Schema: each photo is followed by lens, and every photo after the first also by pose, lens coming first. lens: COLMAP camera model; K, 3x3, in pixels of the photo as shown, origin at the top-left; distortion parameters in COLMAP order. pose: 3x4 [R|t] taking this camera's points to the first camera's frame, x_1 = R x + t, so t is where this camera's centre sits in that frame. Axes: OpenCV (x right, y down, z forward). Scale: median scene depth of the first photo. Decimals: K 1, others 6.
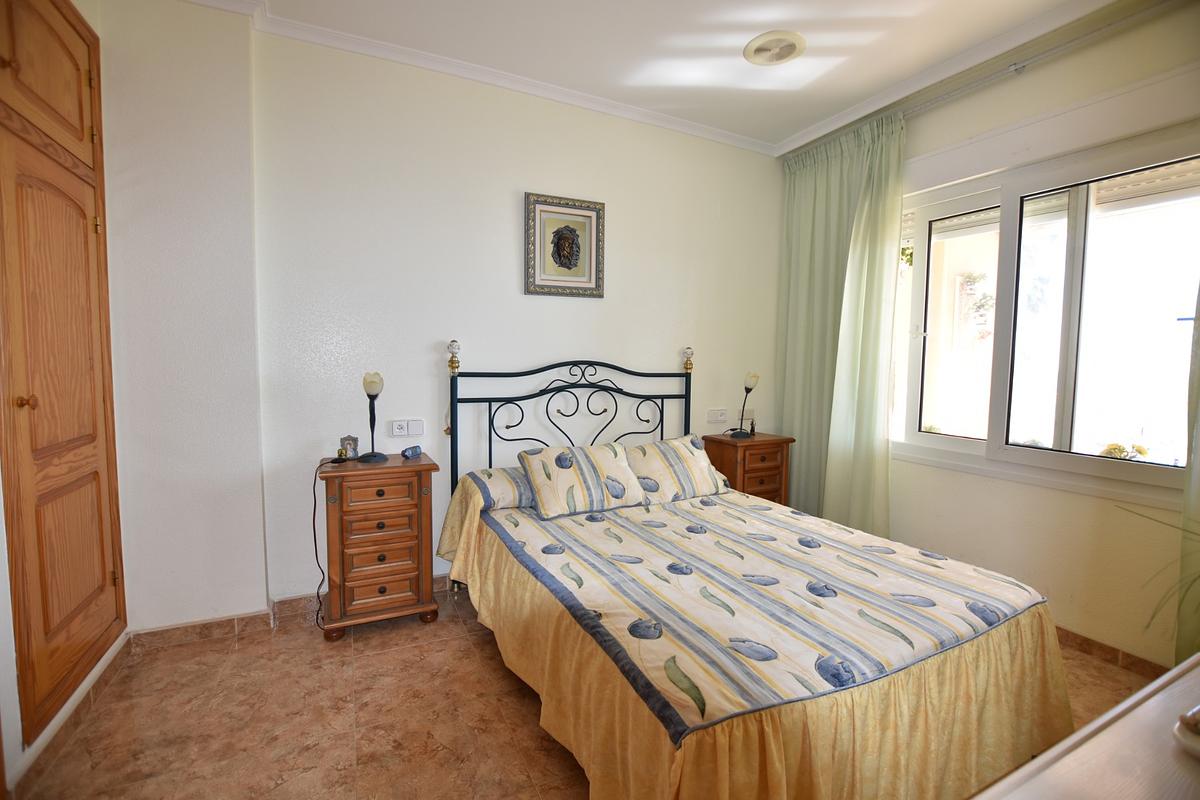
lens RADIAL K [[529.6, 0, 601.0], [0, 529.6, 399.7], [0, 0, 1]] dist [-0.032859, 0.003571]
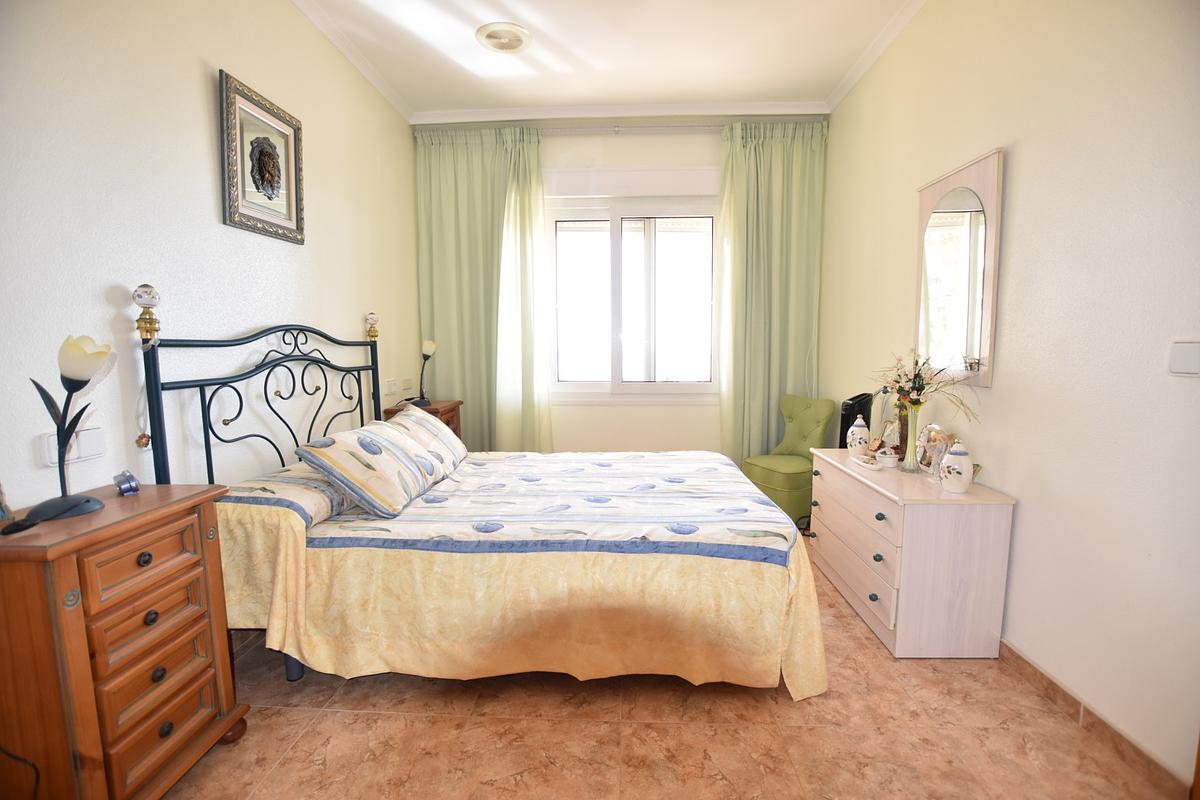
lens RADIAL K [[529.6, 0, 600.7], [0, 529.6, 400.0], [0, 0, 1]] dist [-0.032859, 0.003571]
pose [[0.478504, -0.109113, 0.871280, -0.514561], [0.076830, 0.993646, 0.082243, 0.006046], [-0.874718, 0.027587, 0.483847, 0.264182]]
